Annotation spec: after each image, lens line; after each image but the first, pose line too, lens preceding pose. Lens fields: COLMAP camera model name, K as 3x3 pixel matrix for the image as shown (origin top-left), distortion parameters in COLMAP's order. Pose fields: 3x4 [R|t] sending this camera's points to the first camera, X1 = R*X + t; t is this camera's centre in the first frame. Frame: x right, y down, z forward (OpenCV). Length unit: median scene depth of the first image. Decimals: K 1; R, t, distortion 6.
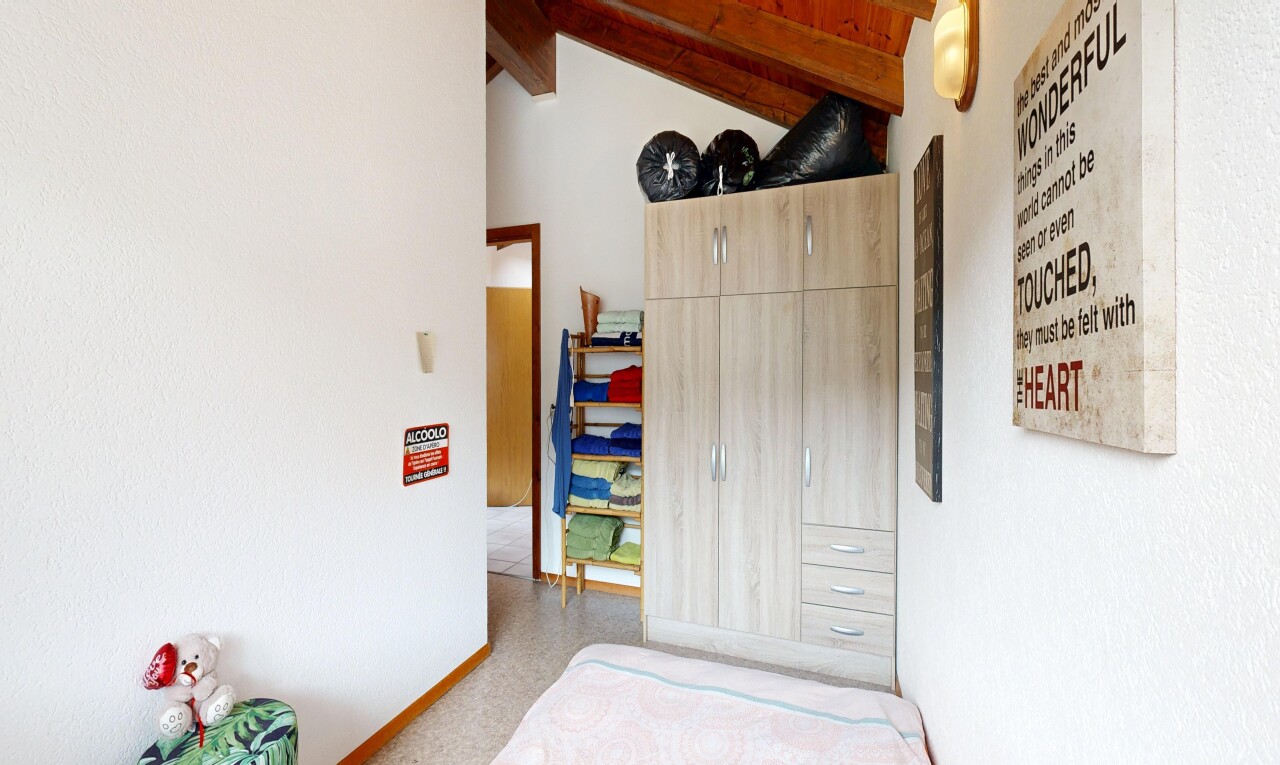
lens RADIAL K [[499.2, 0, 640.0], [0, 499.2, 382.5], [0, 0, 1]] dist [-0.000104, 0.000005]
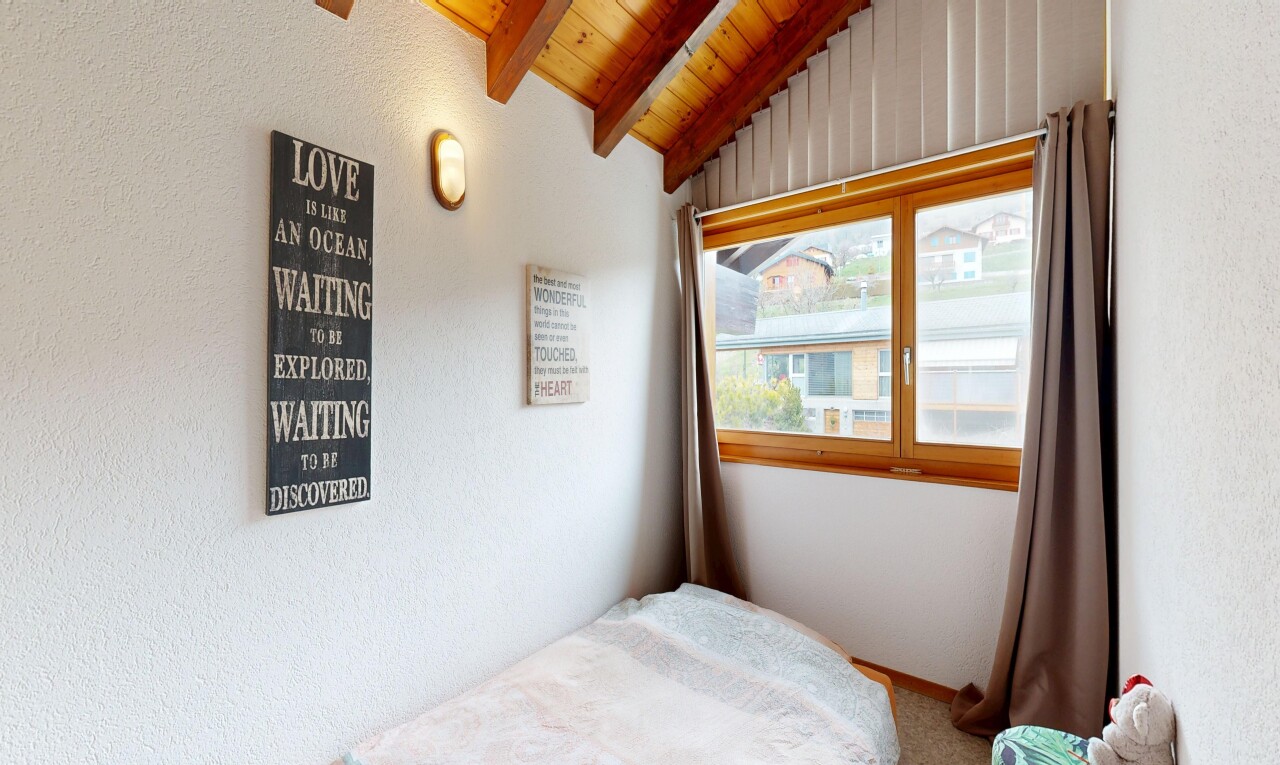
lens RADIAL K [[499.2, 0, 640.0], [0, 499.2, 382.5], [0, 0, 1]] dist [-0.000104, 0.000005]
pose [[-0.948738, -0.000824, 0.316064, -0.723555], [-0.001861, 0.999994, -0.002980, -0.020494], [-0.316059, -0.003415, -0.948733, 4.294903]]
